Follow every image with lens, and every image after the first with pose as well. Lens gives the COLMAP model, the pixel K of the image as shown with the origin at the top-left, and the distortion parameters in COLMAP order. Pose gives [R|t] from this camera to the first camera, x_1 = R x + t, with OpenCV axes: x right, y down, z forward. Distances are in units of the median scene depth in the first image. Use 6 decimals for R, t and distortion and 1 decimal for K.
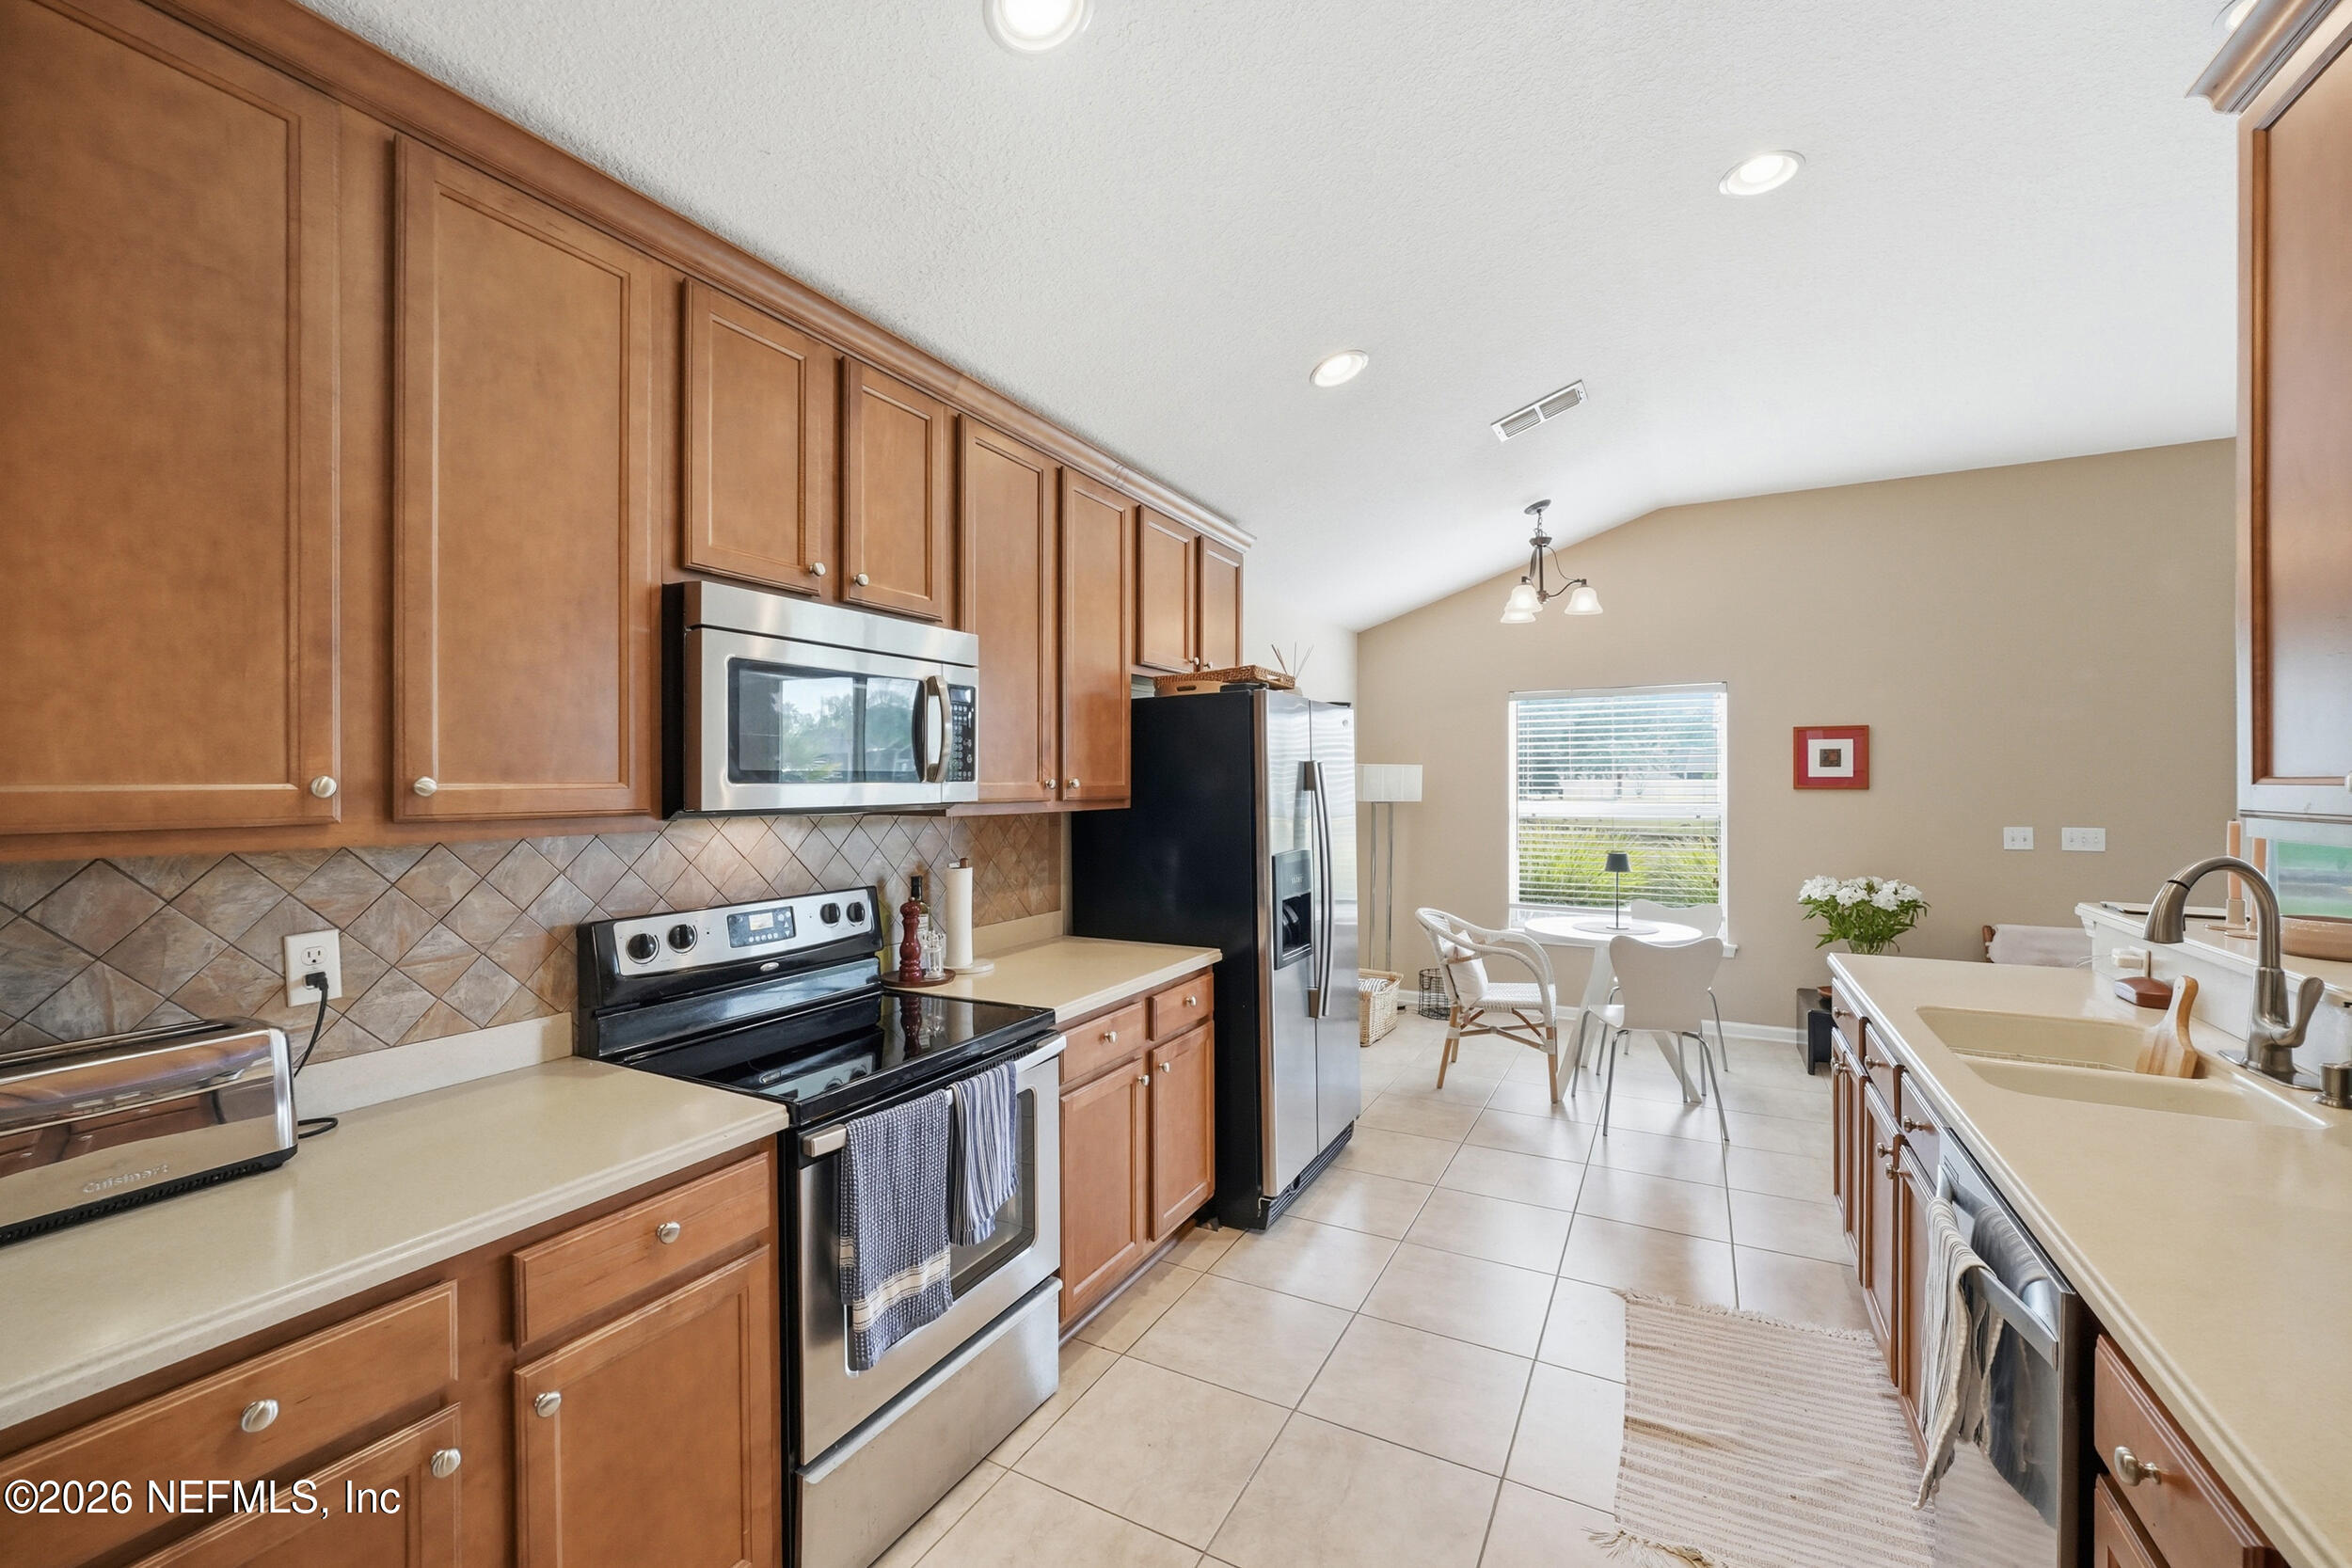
lens RADIAL K [[968.1, 0, 1187.0], [0, 968.1, 765.6], [0, 0, 1]] dist [-0.003789, -0.000976]
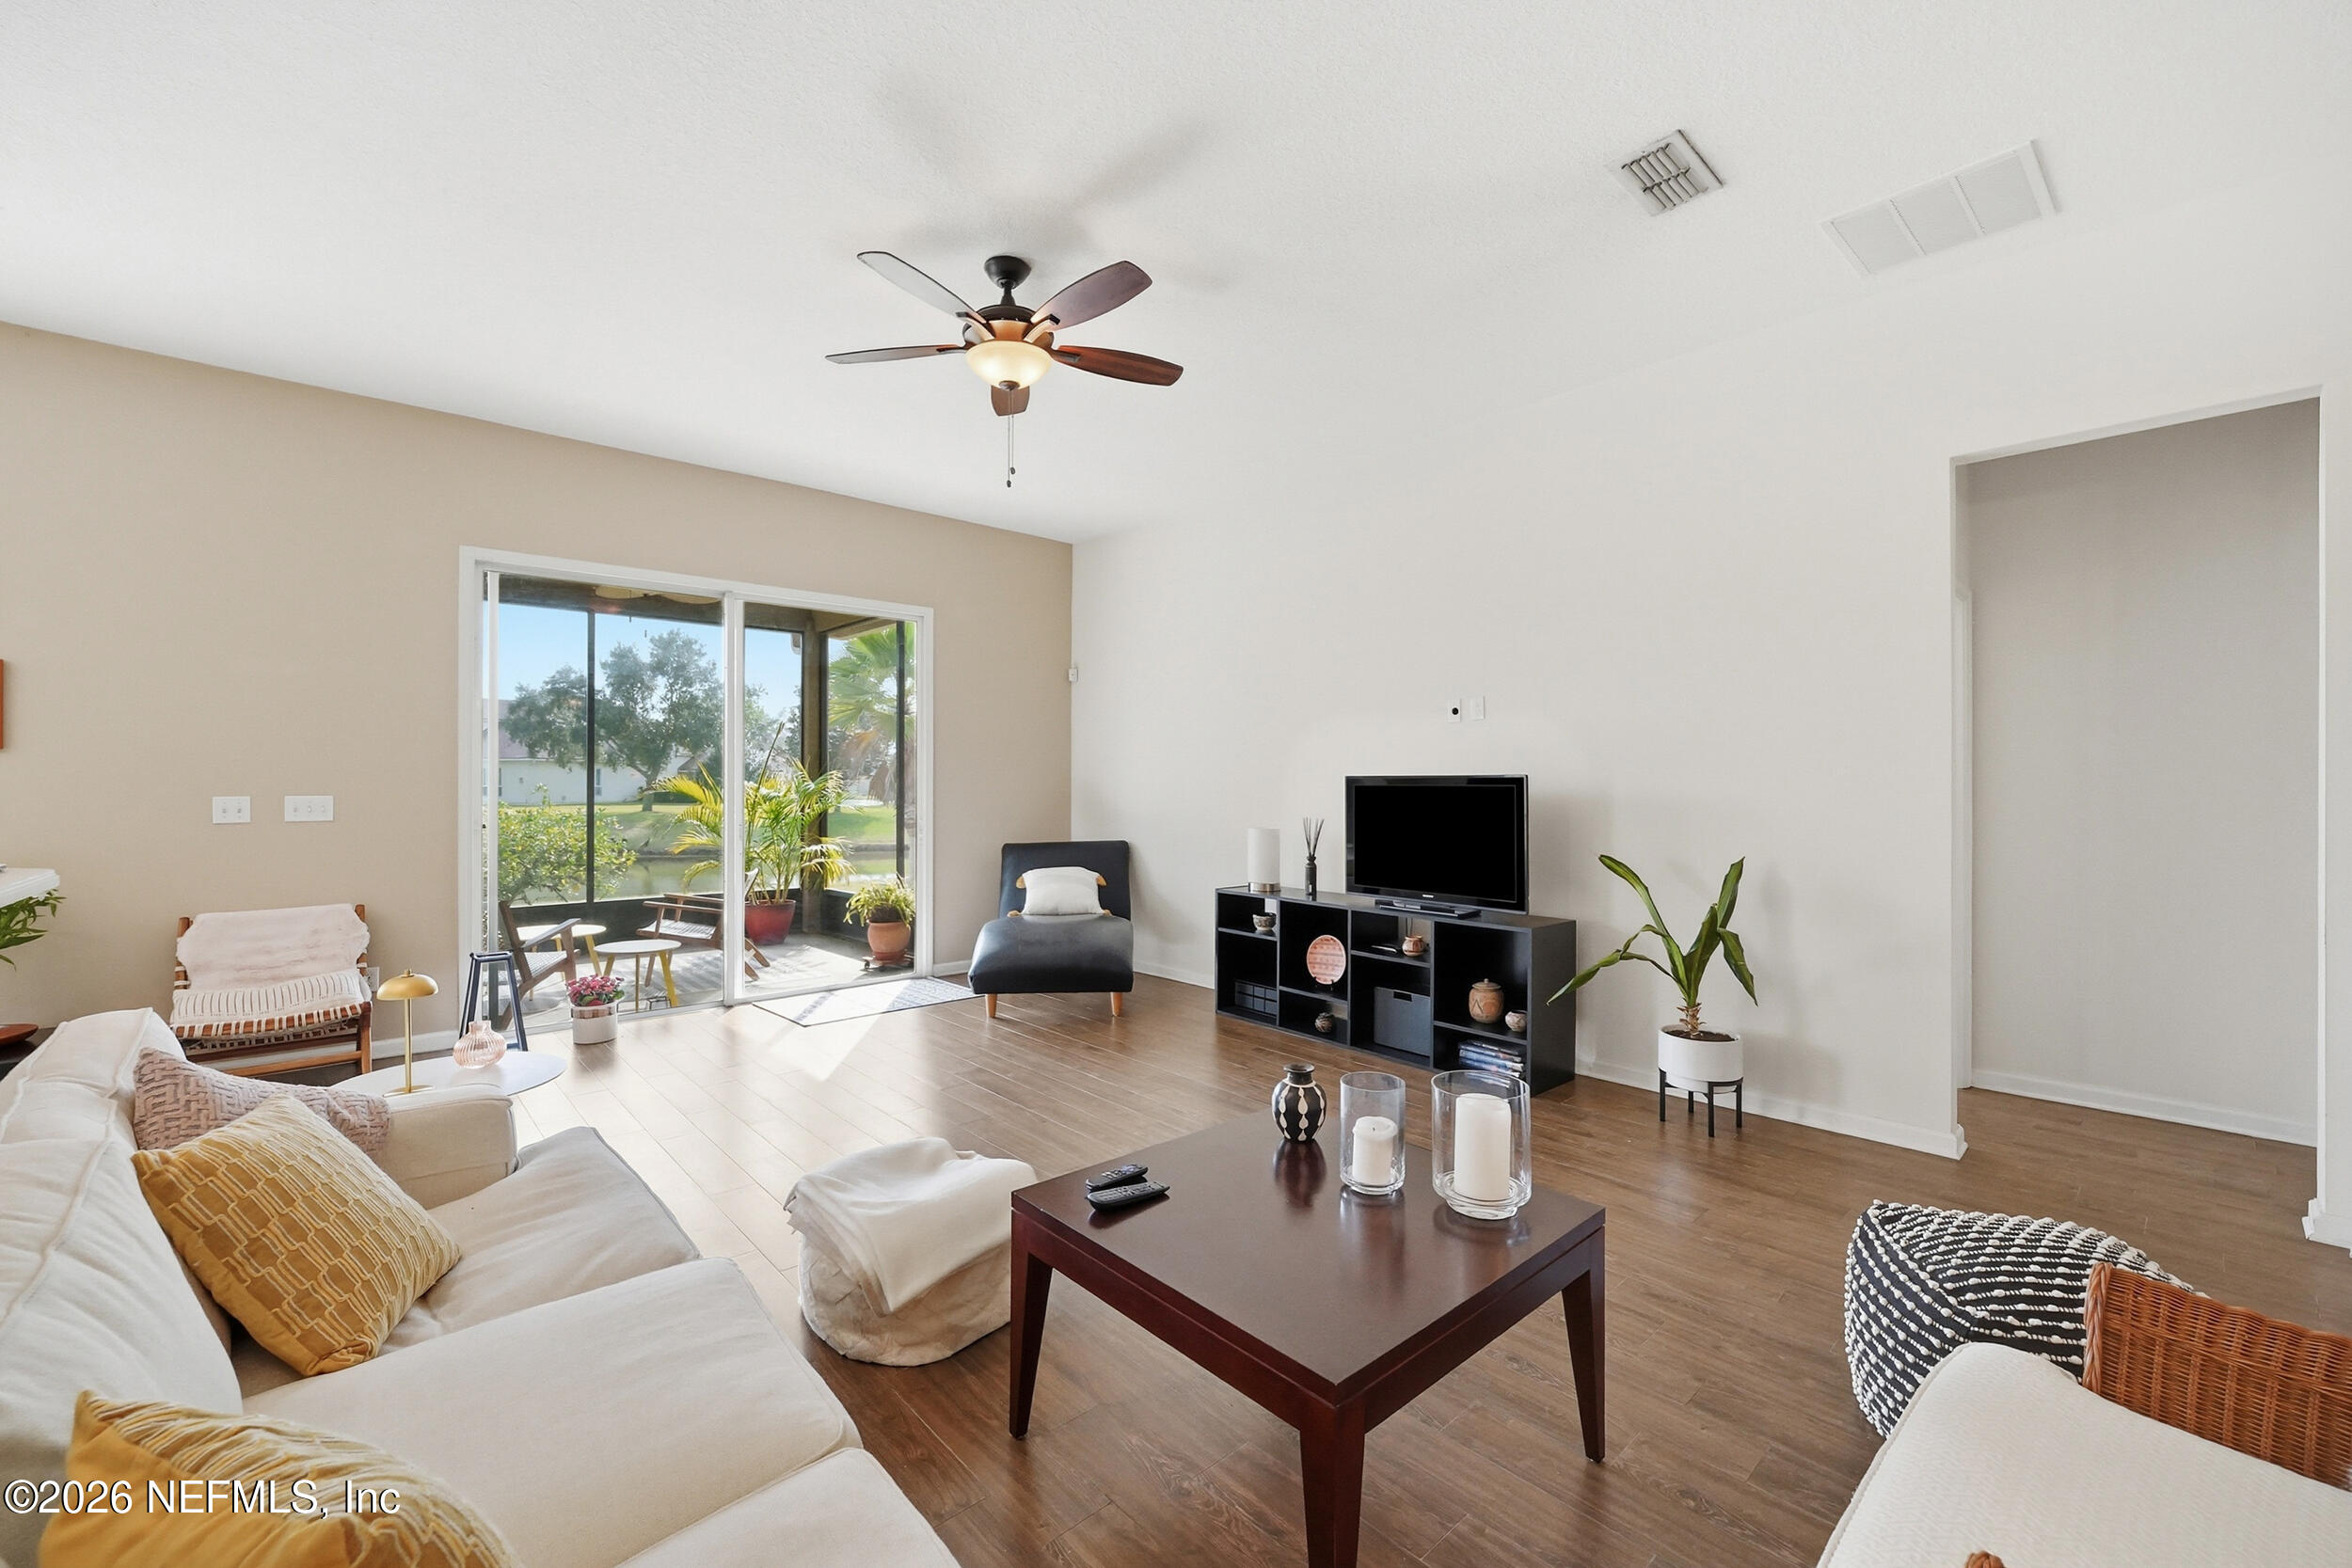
lens RADIAL K [[968.1, 0, 1186.2], [0, 968.1, 774.3], [0, 0, 1]] dist [-0.003789, -0.000976]
pose [[0.348272, 0.010904, 0.937330, 0.757980], [-0.016363, 0.999851, -0.005551, 0.075176], [-0.937251, -0.013404, 0.348398, -0.153060]]
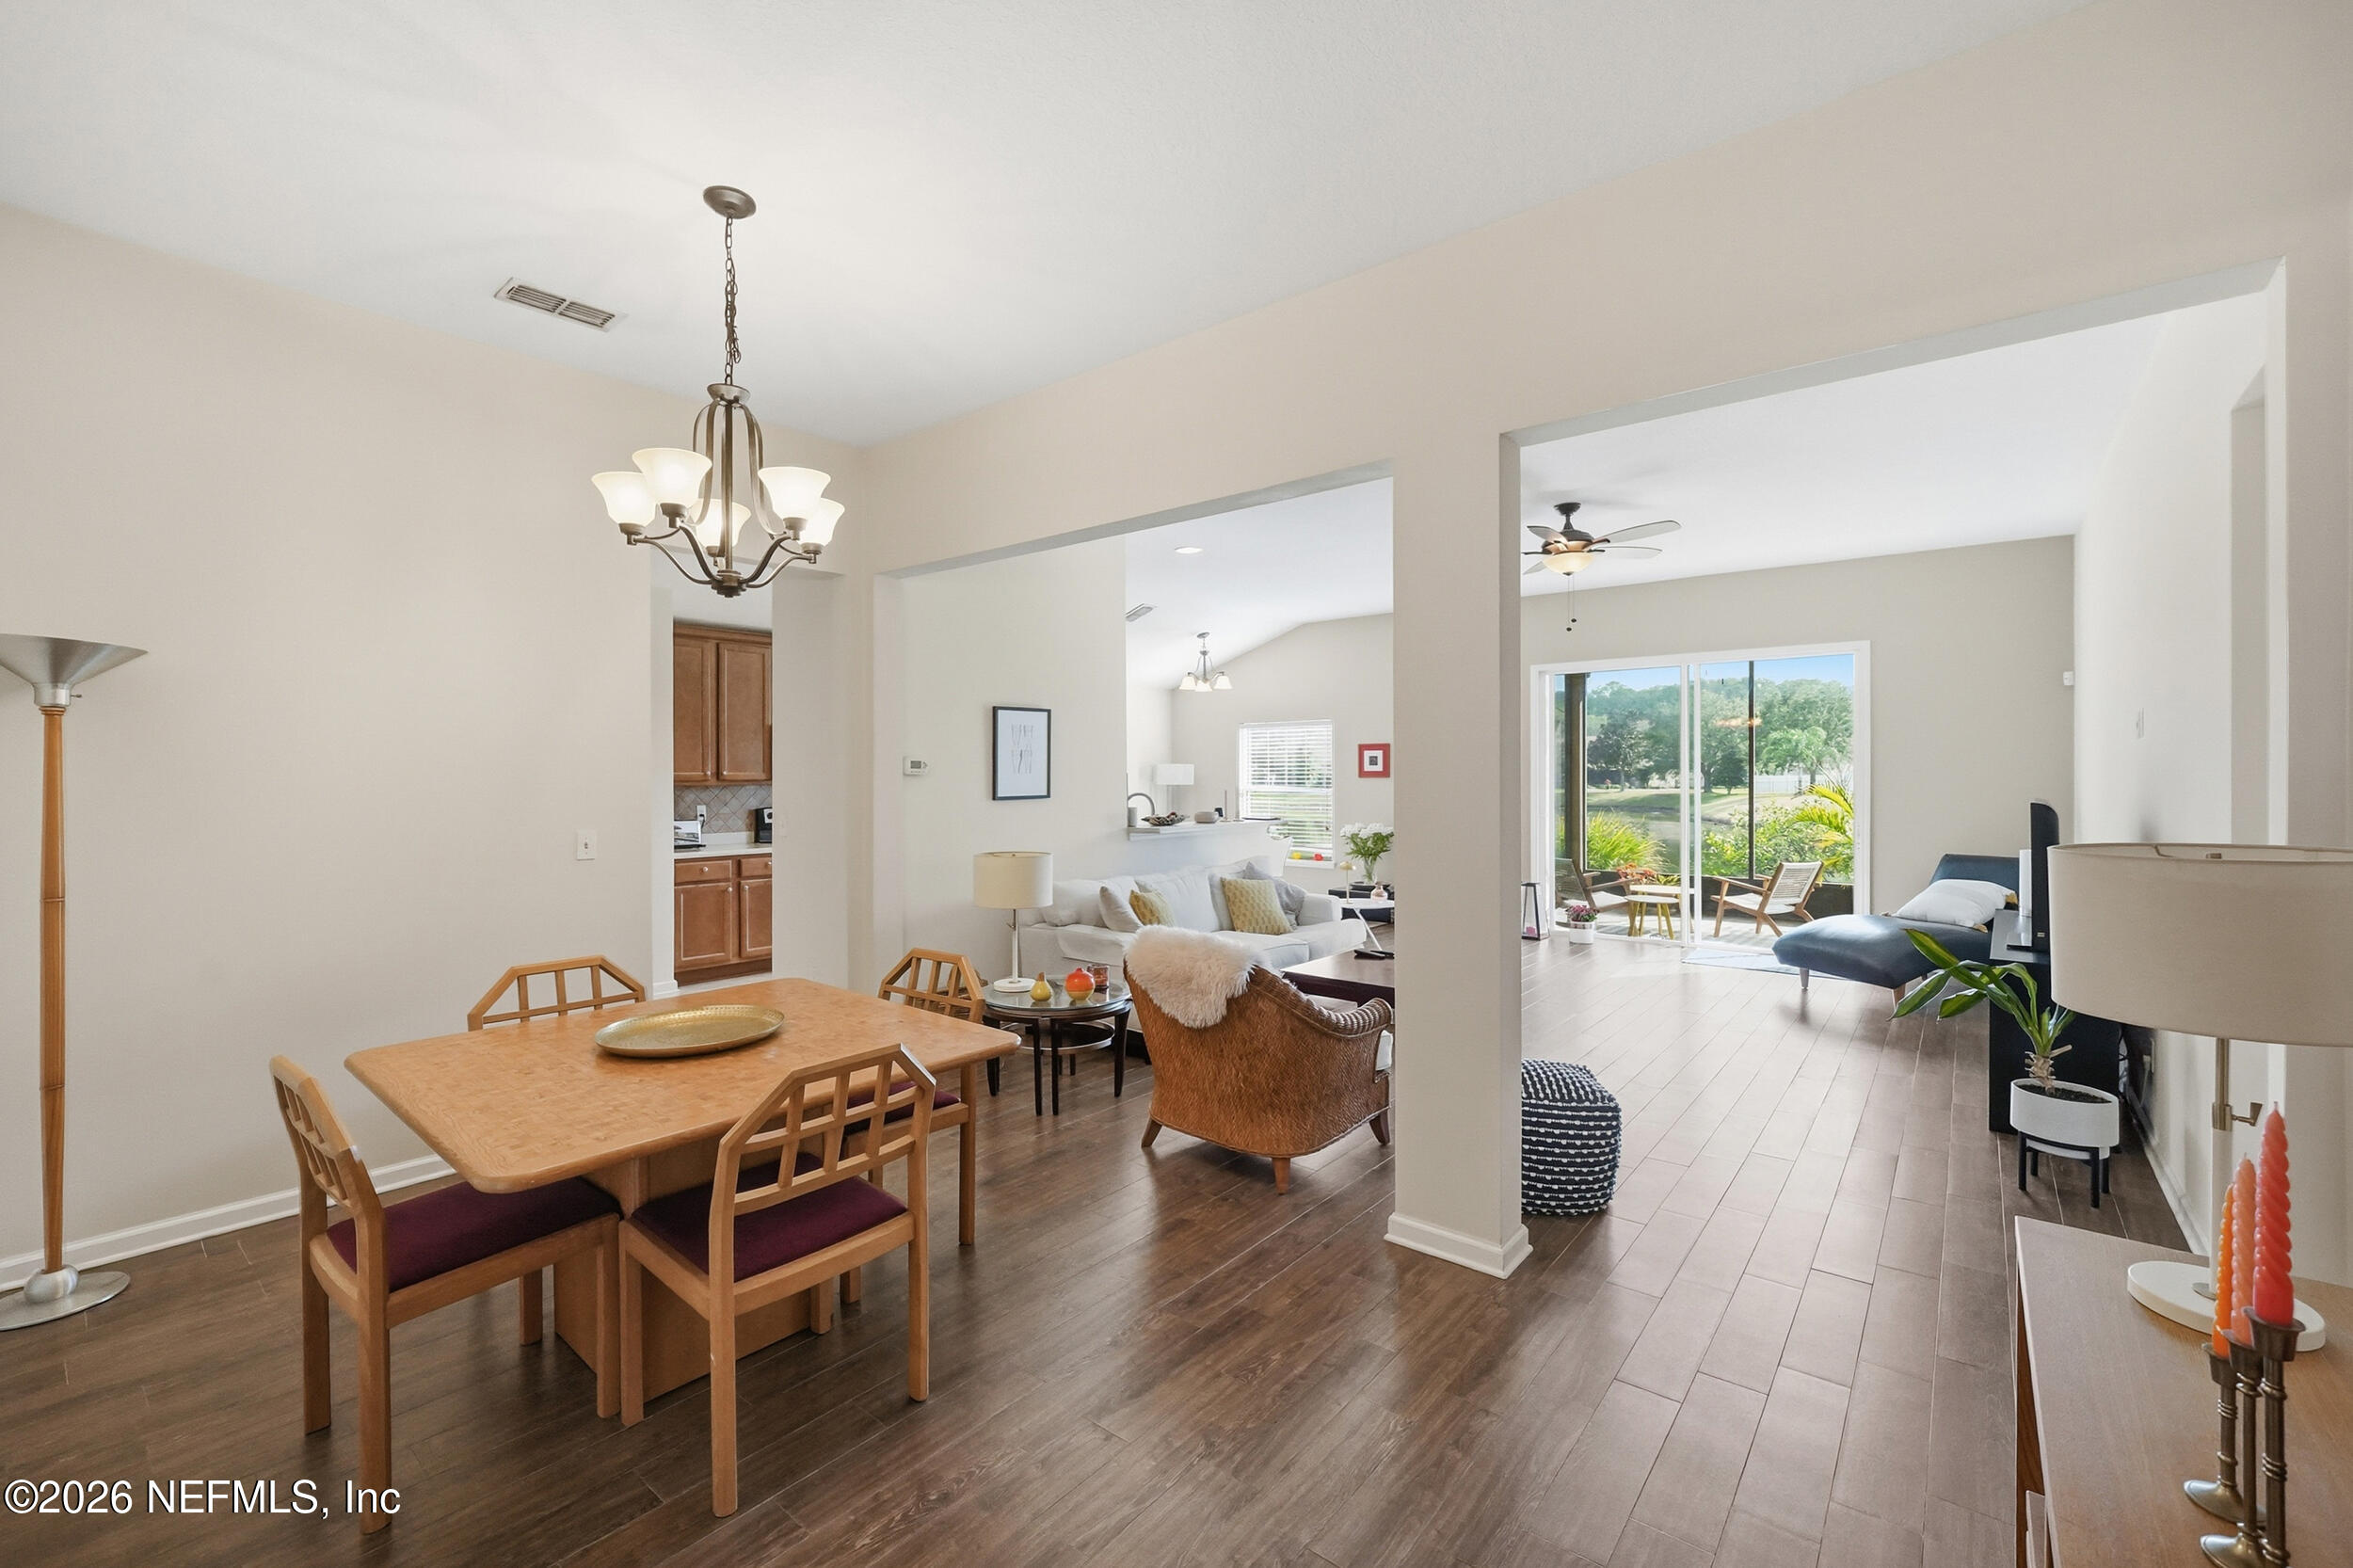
lens RADIAL K [[968.6, 0, 1157.7], [0, 968.6, 765.2], [0, 0, 1]] dist [-0.003789, -0.000976]
pose [[0.976357, -0.001753, -0.216159, 1.490073], [0.003012, 0.999980, 0.005496, -0.024050], [0.216146, -0.006017, 0.976343, -2.042591]]
